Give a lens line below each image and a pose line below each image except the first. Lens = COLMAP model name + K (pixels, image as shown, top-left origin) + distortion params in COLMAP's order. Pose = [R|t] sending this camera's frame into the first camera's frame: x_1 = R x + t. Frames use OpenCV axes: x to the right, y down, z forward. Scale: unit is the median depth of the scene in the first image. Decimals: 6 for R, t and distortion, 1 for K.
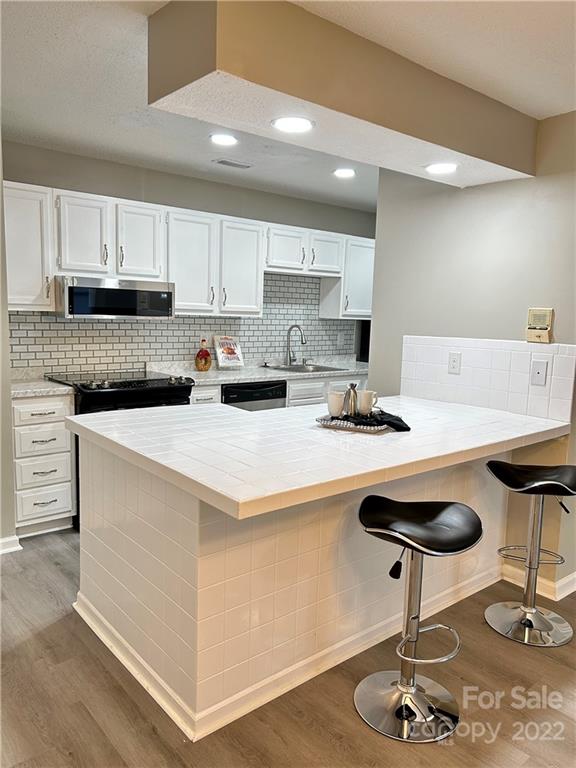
lens RADIAL K [[583.3, 0, 288.0], [0, 583.3, 384.0], [0, 0, 1]] dist [0.089925, -0.122391]
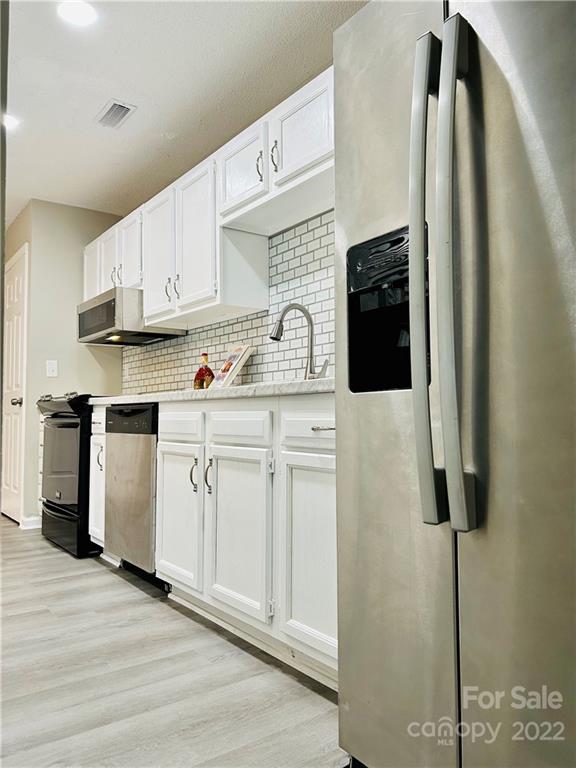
lens RADIAL K [[583.3, 0, 288.0], [0, 583.3, 384.0], [0, 0, 1]] dist [0.089925, -0.122391]
pose [[-0.067981, -0.095087, -0.993145, 0.573249], [-0.131588, 0.987606, -0.085549, 0.006581], [0.988971, 0.124870, -0.079651, 1.233511]]
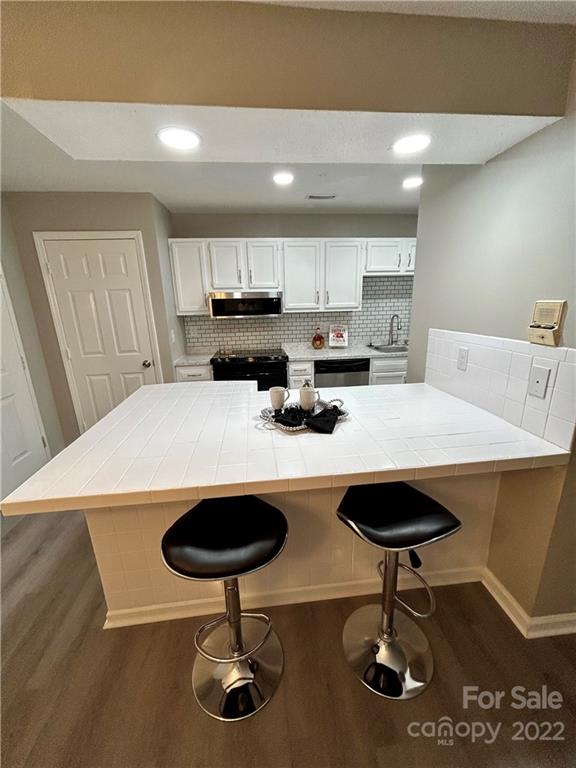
lens RADIAL K [[312.6, 0, 288.0], [0, 312.6, 384.0], [0, 0, 1]] dist [0.001206, 0.000304]
pose [[0.827191, 0.096912, -0.553501, 0.260704], [-0.021740, 0.989797, 0.140813, -0.047740], [0.561500, -0.104446, 0.820858, 0.311519]]
